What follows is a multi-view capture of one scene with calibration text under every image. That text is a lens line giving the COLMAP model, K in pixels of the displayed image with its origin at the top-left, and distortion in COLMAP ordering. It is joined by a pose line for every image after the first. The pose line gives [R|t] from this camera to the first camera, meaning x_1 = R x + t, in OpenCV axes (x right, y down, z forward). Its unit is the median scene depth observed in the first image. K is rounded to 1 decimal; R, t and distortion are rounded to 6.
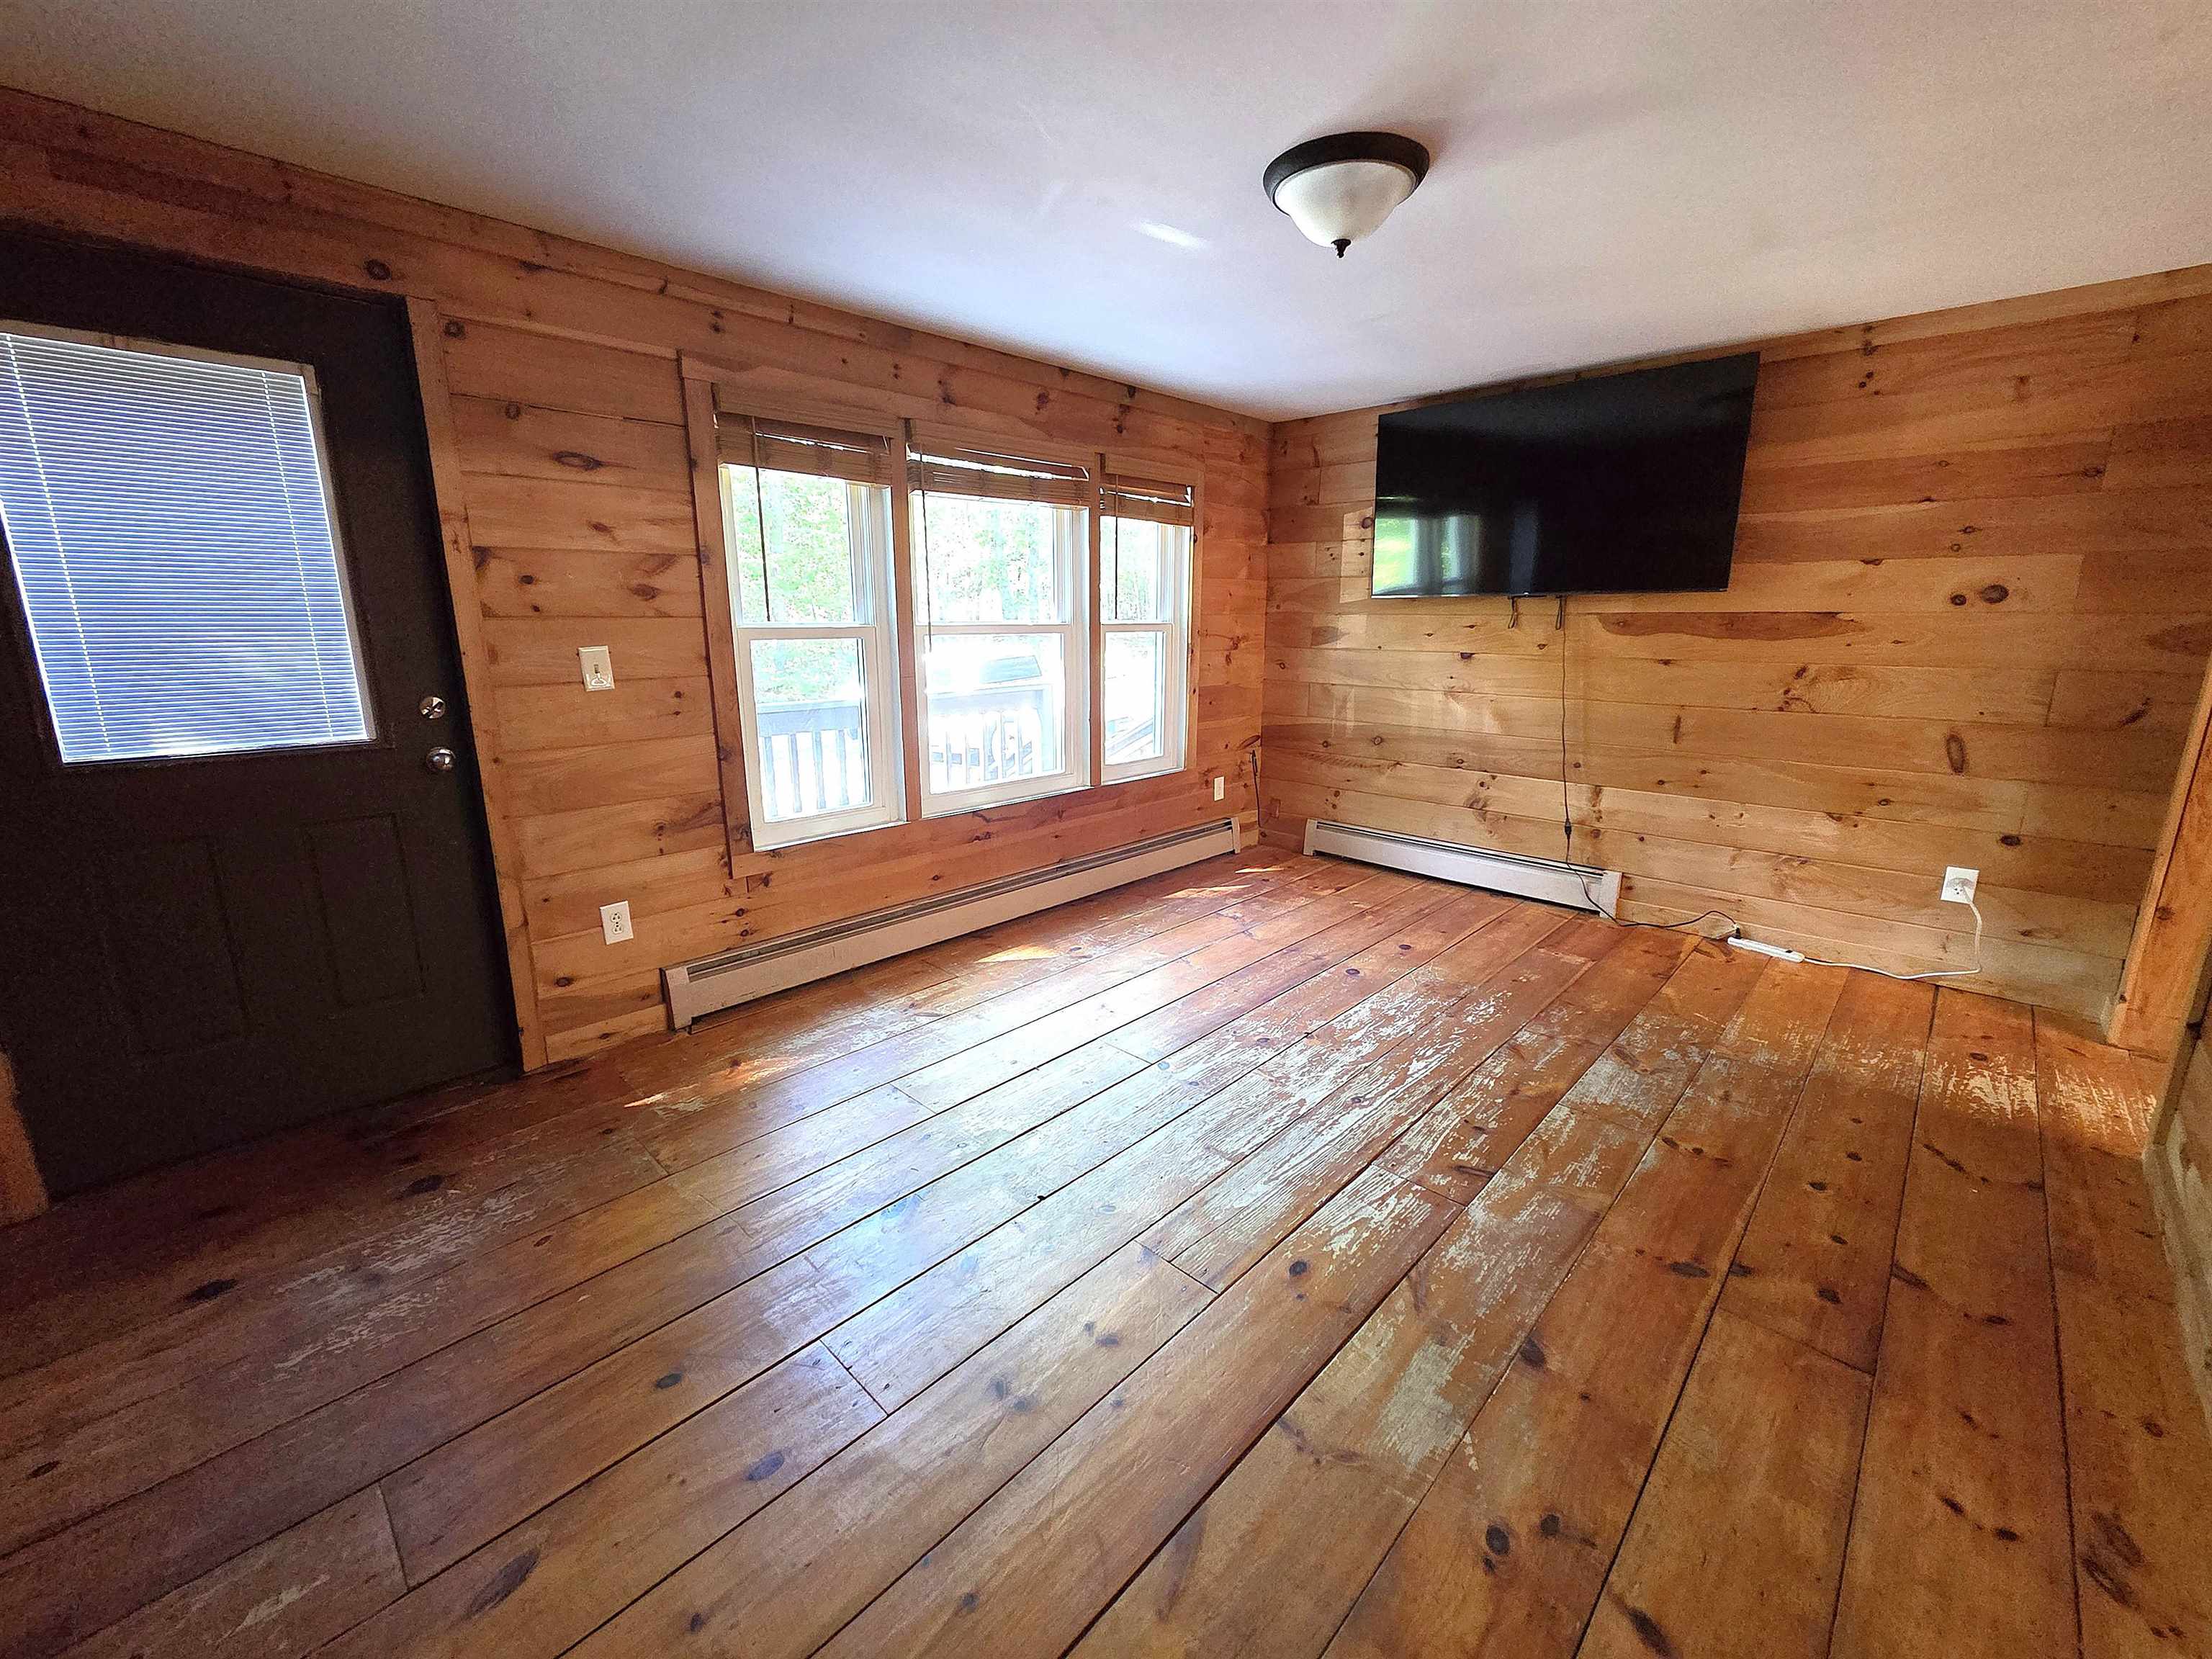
lens RADIAL K [[899.2, 0, 1096.7], [0, 899.2, 817.8], [0, 0, 1]] dist [0.006505, -0.001602]
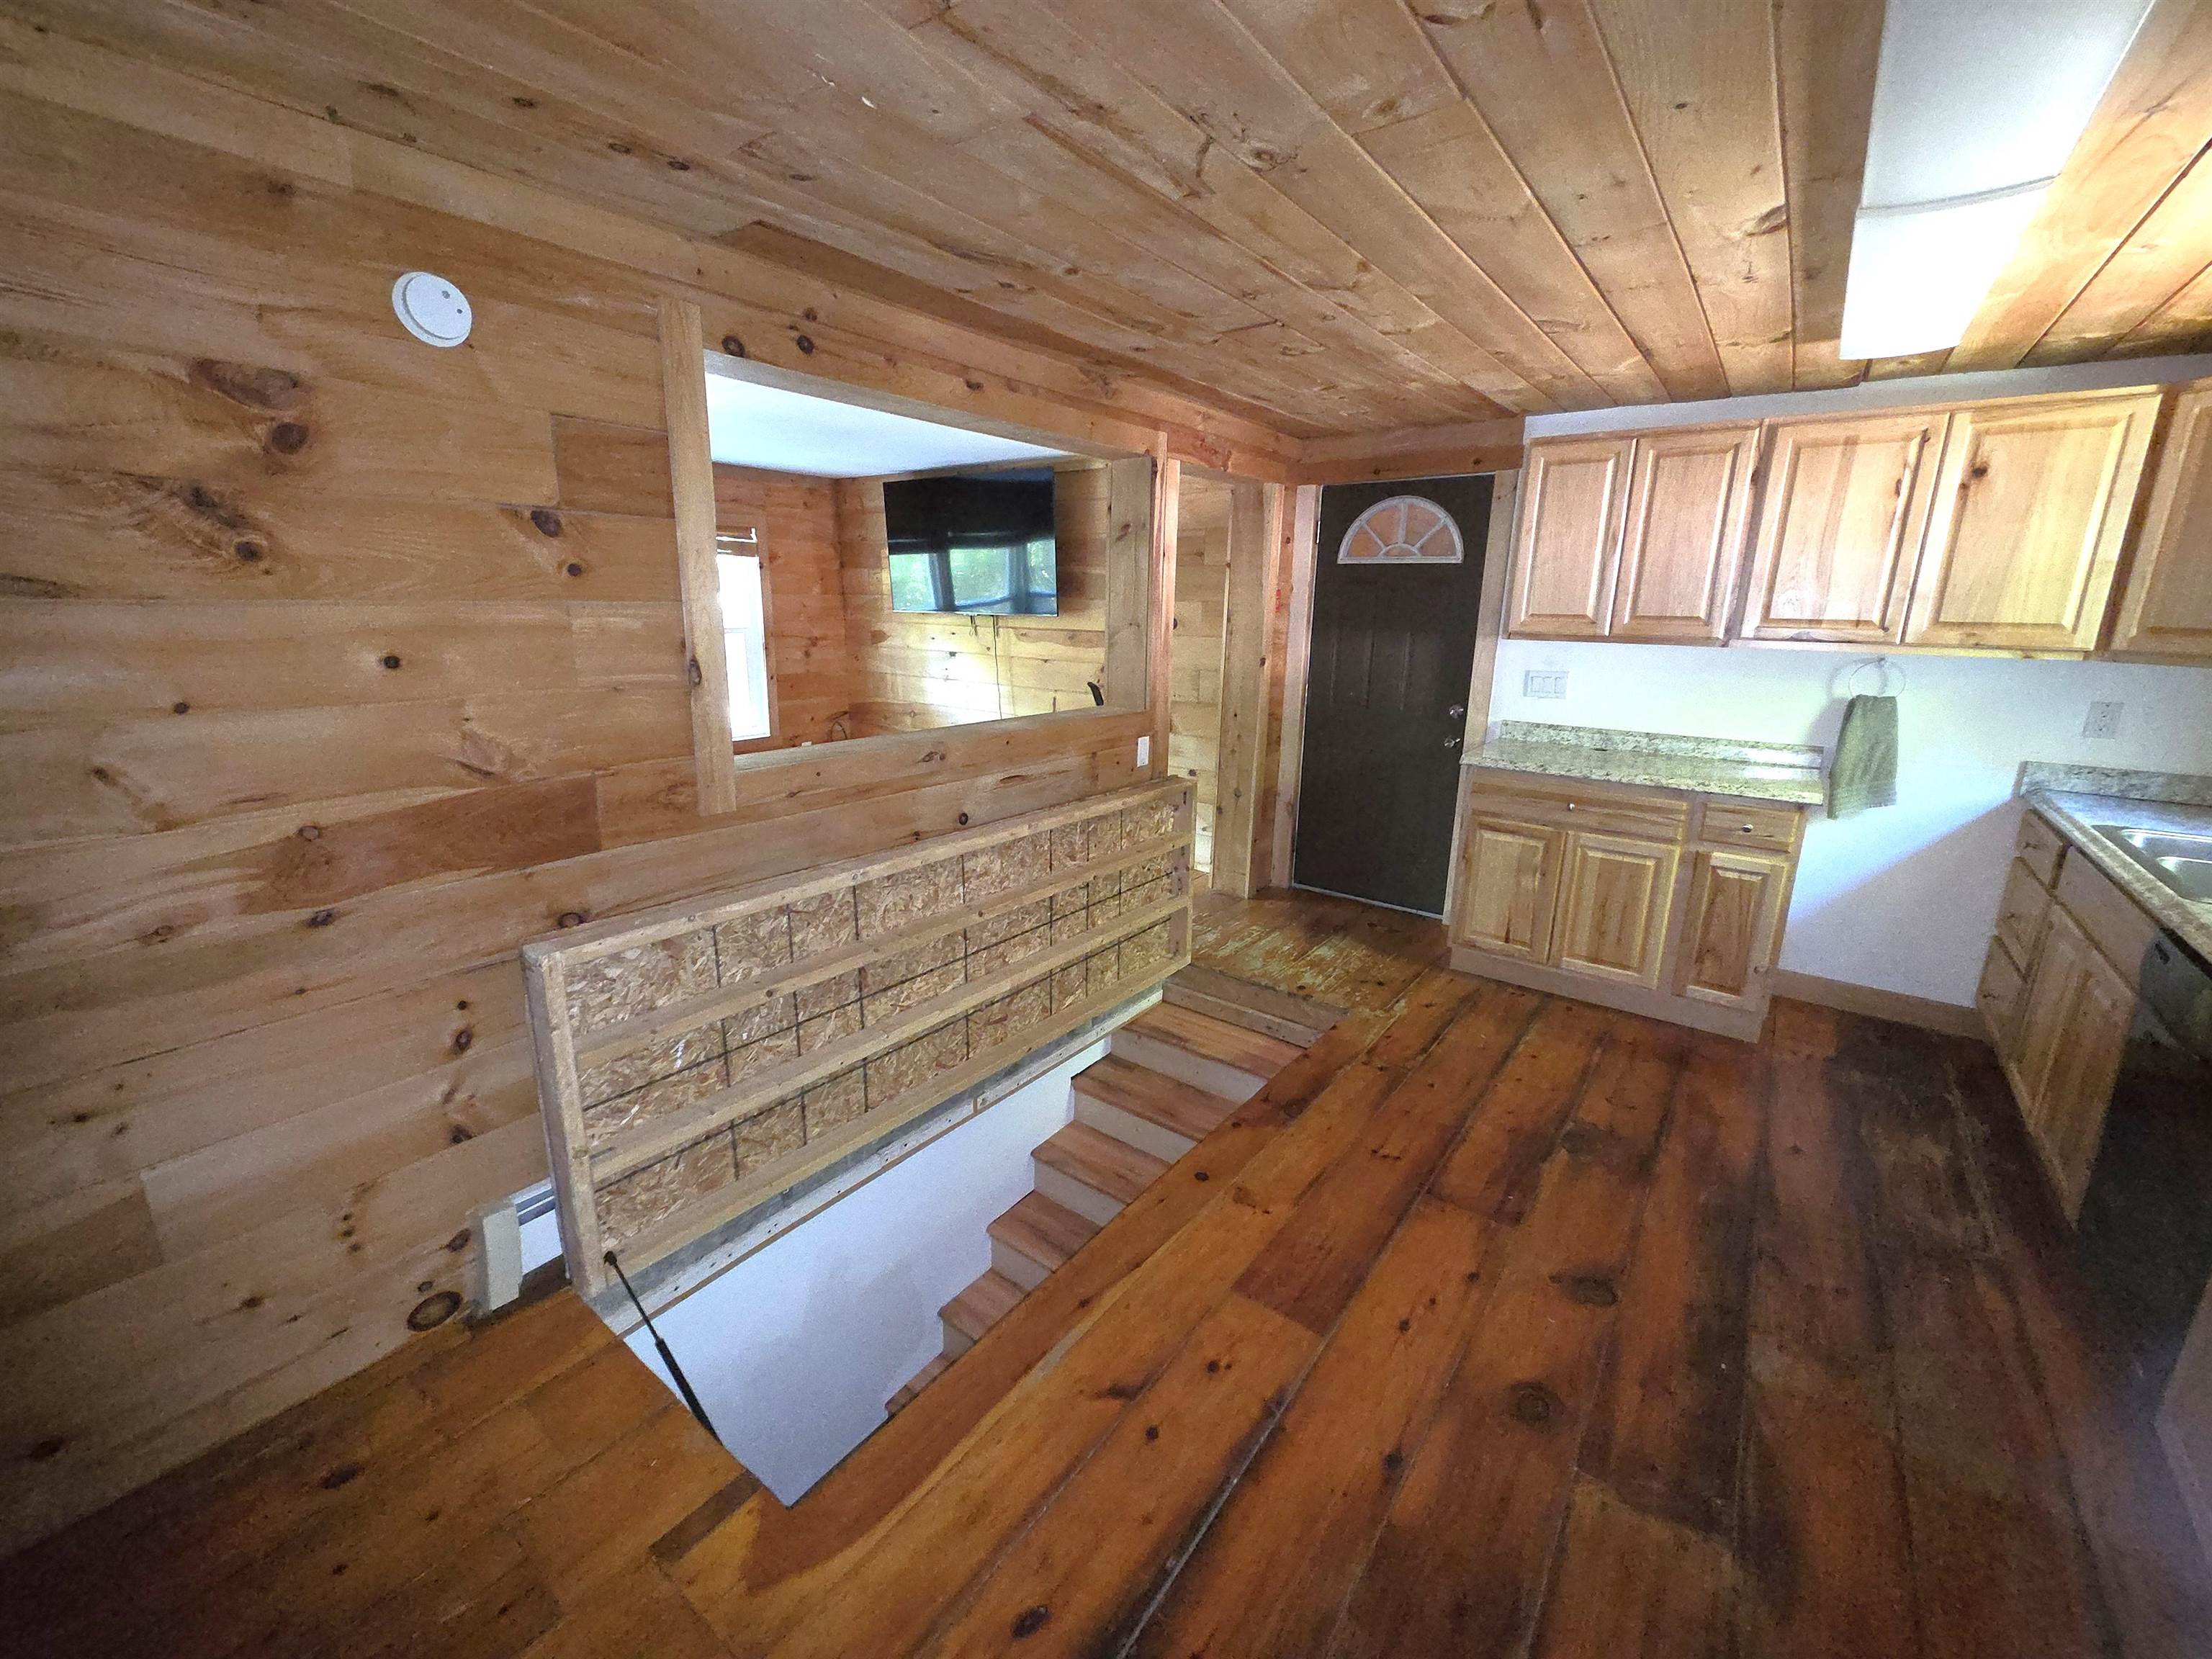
lens RADIAL K [[899.2, 0, 1096.7], [0, 899.2, 817.8], [0, 0, 1]] dist [0.006505, -0.001602]
pose [[0.992776, -0.012939, 0.119279, 0.601620], [0.010552, 0.999732, 0.020615, 0.066506], [-0.119514, -0.019207, 0.992647, -0.571839]]
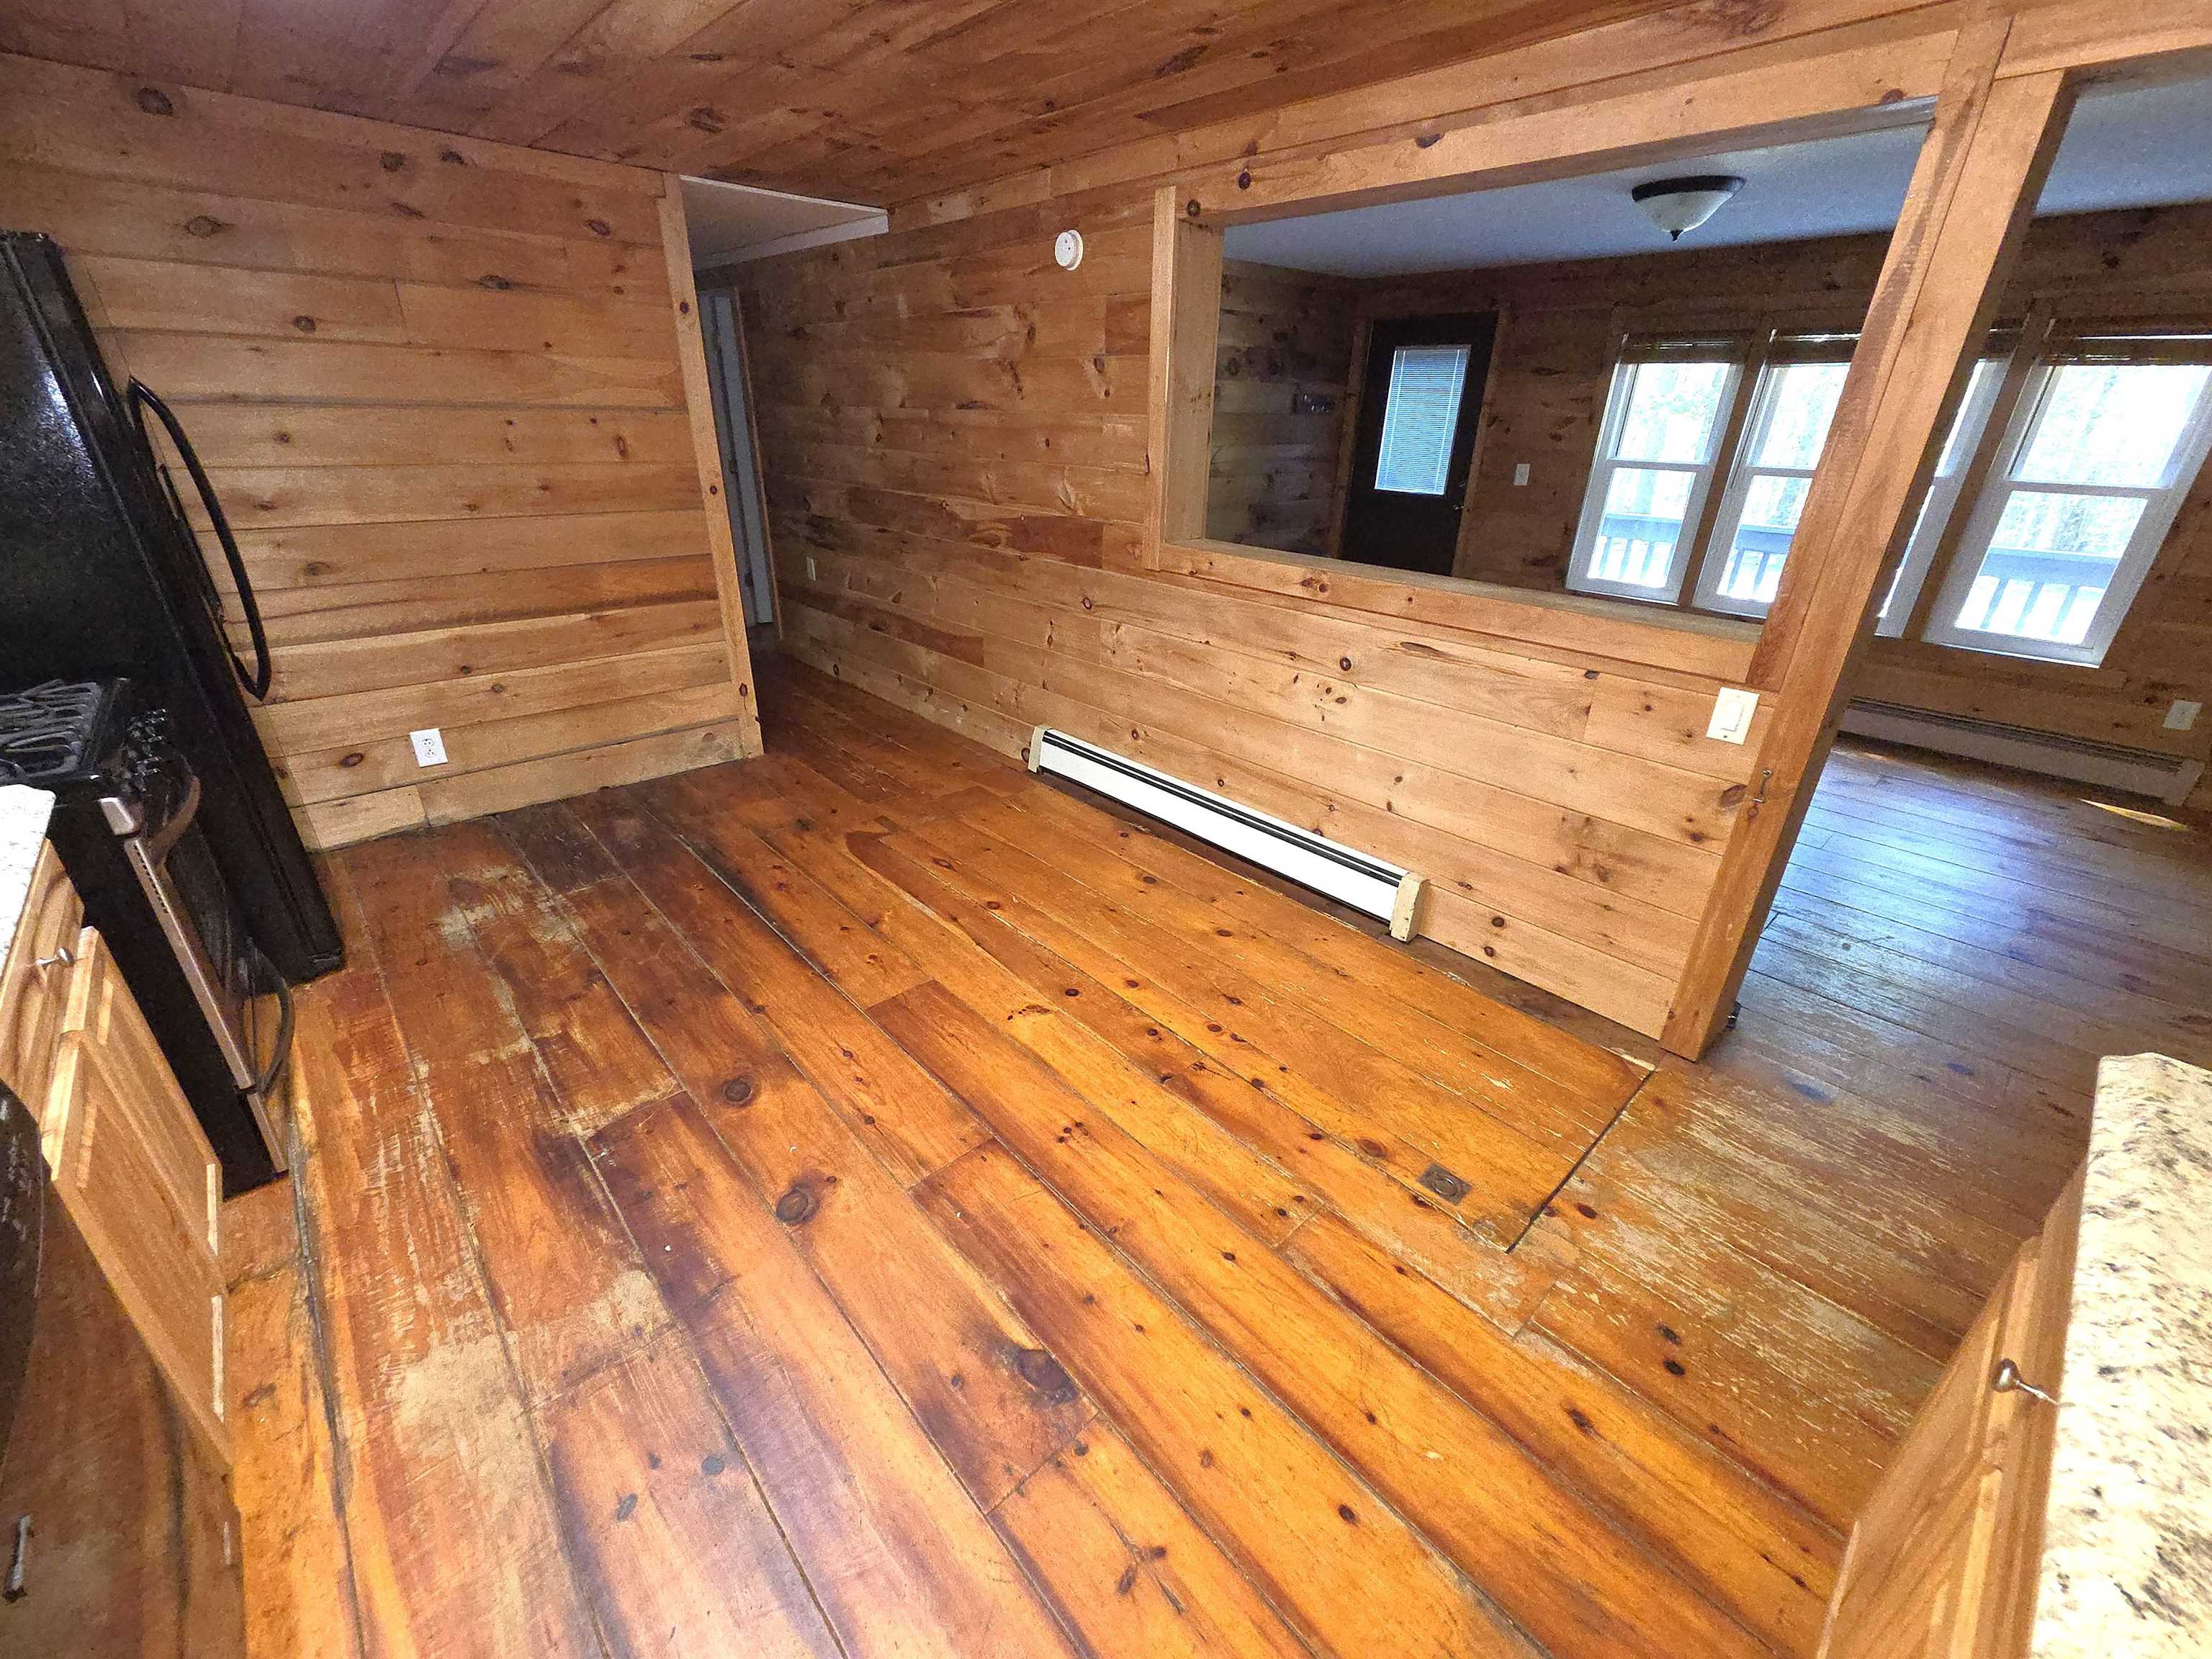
lens RADIAL K [[899.2, 0, 1096.7], [0, 899.2, 817.8], [0, 0, 1]] dist [0.006505, -0.001602]
pose [[-0.060827, 0.418405, -0.906221, 1.418432], [-0.239258, 0.875322, 0.420199, -0.088485], [0.969049, 0.242380, 0.046863, 0.098651]]
